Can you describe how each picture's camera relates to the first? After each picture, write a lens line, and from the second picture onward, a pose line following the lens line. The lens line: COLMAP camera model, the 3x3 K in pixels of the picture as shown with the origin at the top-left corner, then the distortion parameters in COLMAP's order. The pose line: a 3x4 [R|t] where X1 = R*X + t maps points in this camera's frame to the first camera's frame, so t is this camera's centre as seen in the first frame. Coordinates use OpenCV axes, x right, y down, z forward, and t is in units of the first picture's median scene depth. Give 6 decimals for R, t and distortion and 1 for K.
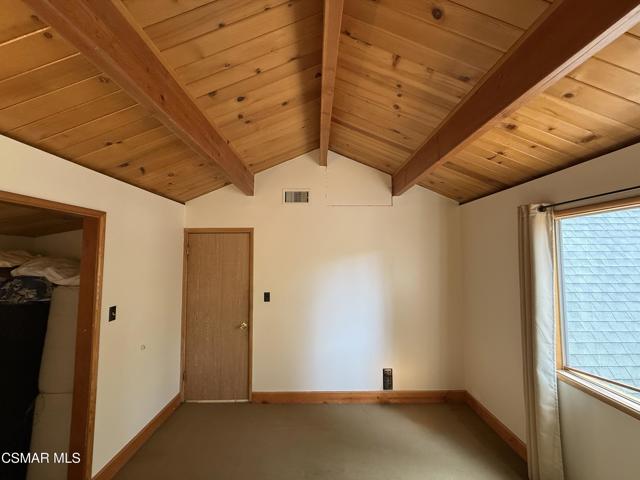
lens RADIAL K [[253.7, 0, 318.3], [0, 253.7, 238.8], [0, 0, 1]] dist [-0.000539, -0.000468]
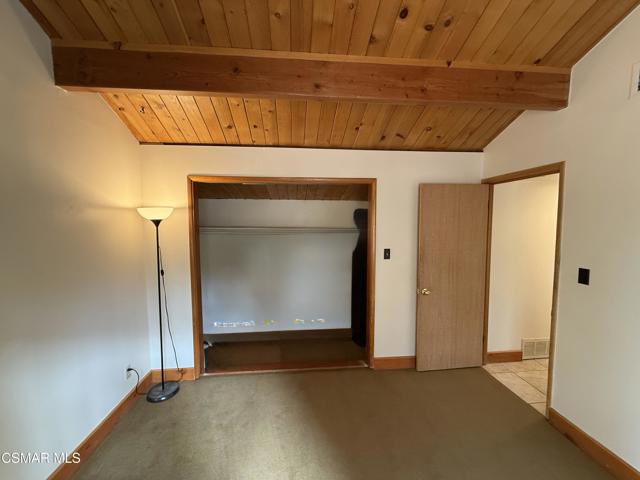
lens RADIAL K [[253.7, 0, 318.3], [0, 253.7, 238.8], [0, 0, 1]] dist [-0.000539, -0.000468]
pose [[0.092577, 0.075107, -0.992869, 0.321640], [0.068843, 0.994282, 0.081633, 0.053770], [0.993323, -0.075910, 0.086877, 0.352135]]
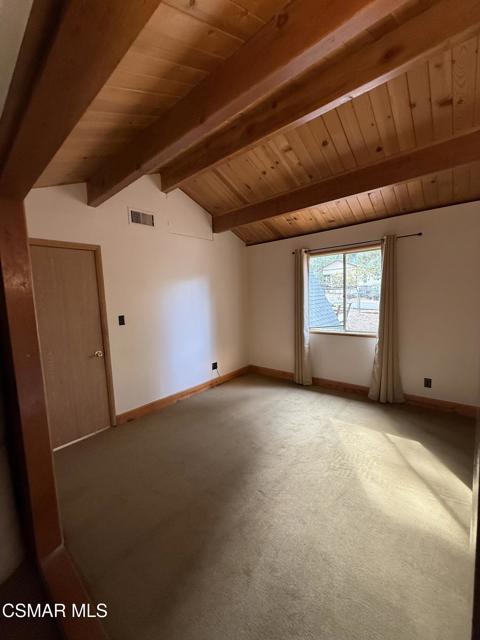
lens RADIAL K [[253.7, 0, 240.8], [0, 253.7, 317.9], [0, 0, 1]] dist [-0.000539, -0.000468]
pose [[0.654852, -0.097126, 0.749490, -0.642657], [-0.011852, 0.990266, 0.138683, 0.081185], [-0.755664, -0.099700, 0.647326, 0.028605]]
